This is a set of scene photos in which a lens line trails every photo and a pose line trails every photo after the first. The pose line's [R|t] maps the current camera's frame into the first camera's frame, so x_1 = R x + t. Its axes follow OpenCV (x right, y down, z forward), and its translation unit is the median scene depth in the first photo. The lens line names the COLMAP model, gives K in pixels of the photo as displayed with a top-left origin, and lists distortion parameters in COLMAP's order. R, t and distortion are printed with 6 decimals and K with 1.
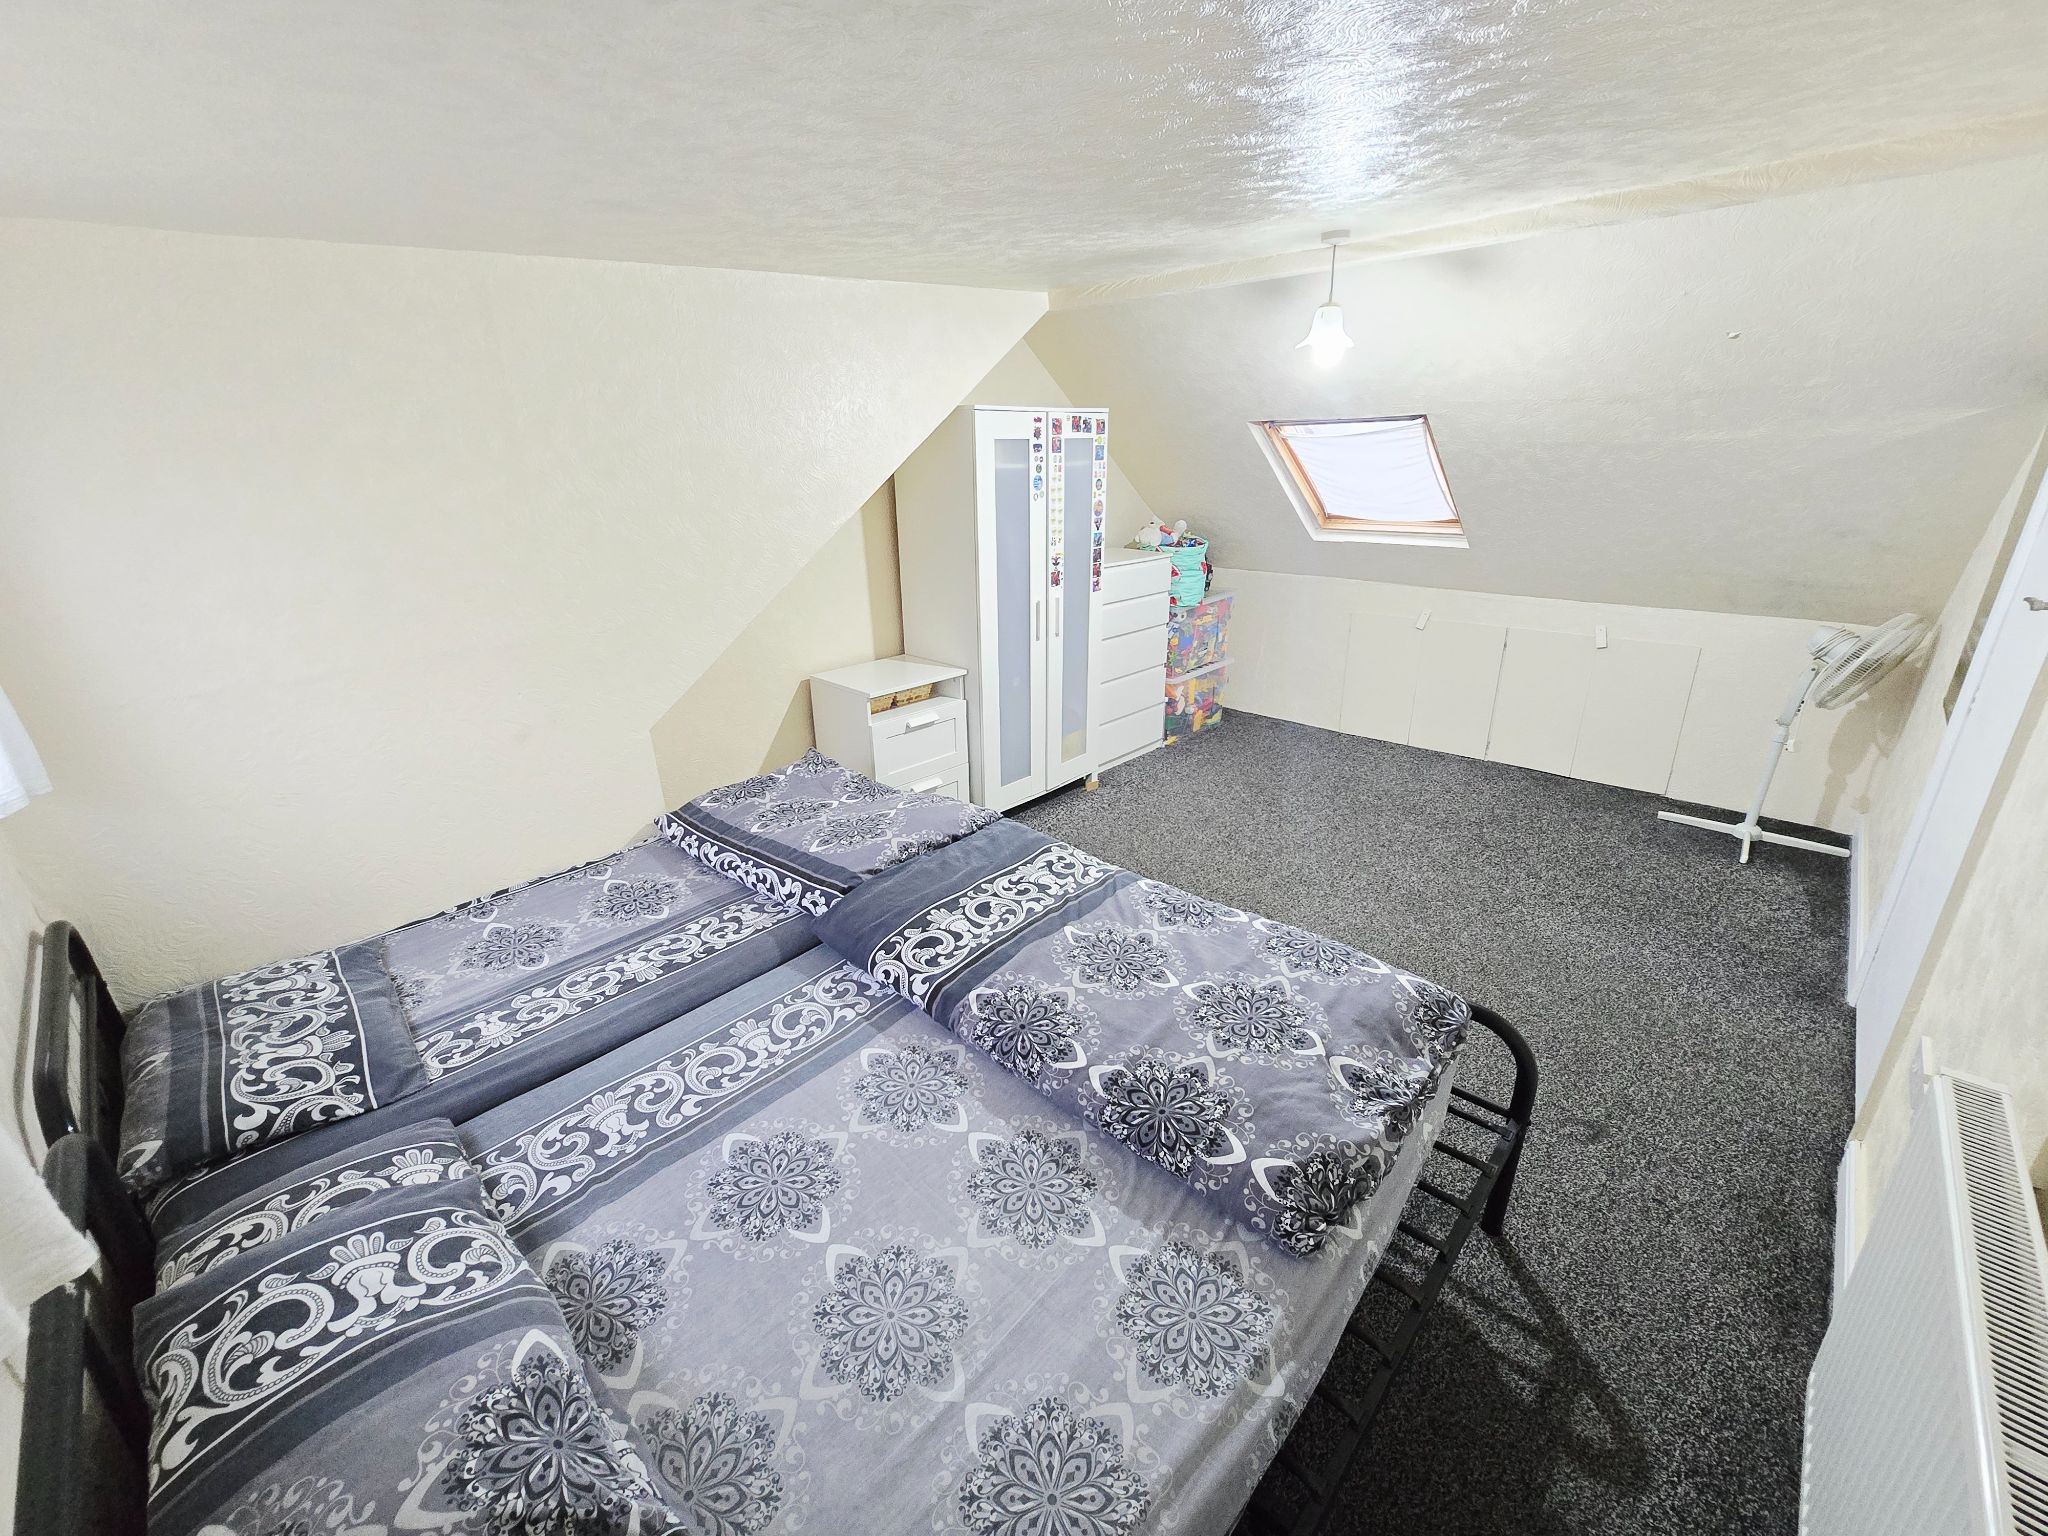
lens RADIAL K [[834.6, 0, 1019.9], [0, 834.6, 764.0], [0, 0, 1]] dist [-0.003164, 0.000279]
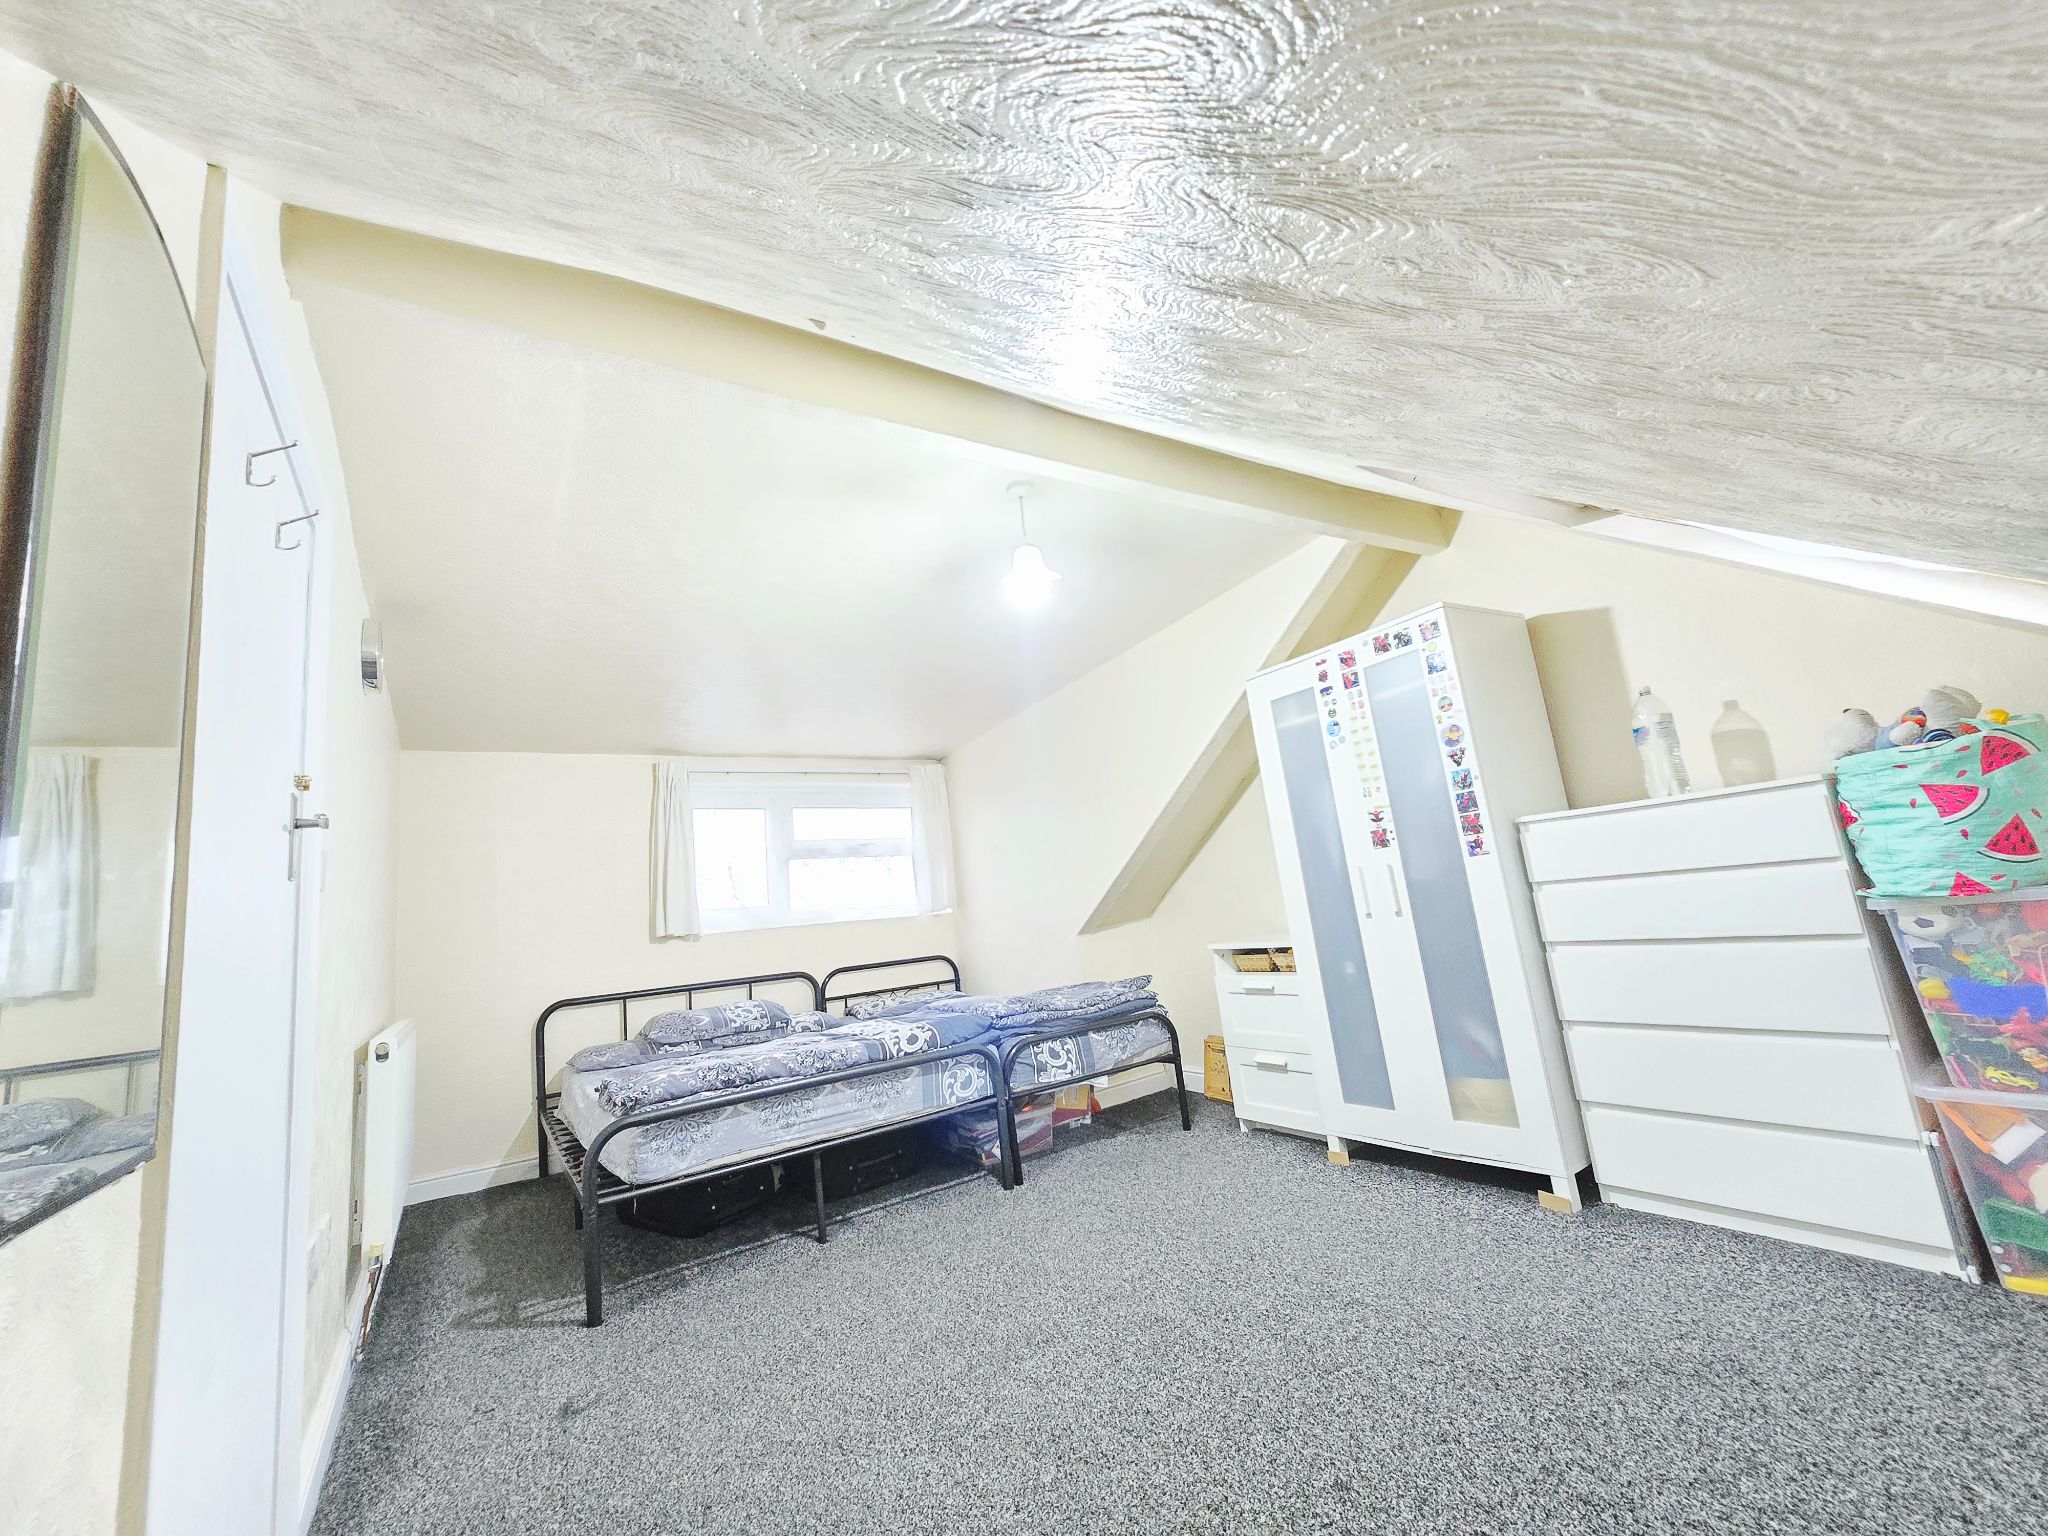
lens RADIAL K [[834.6, 0, 1018.1], [0, 834.6, 764.0], [0, 0, 1]] dist [-0.003164, 0.000279]
pose [[-0.235697, -0.127636, -0.963409, 0.858165], [-0.227017, 0.971142, -0.073121, -0.157564], [0.944939, 0.201476, -0.257871, 0.869007]]
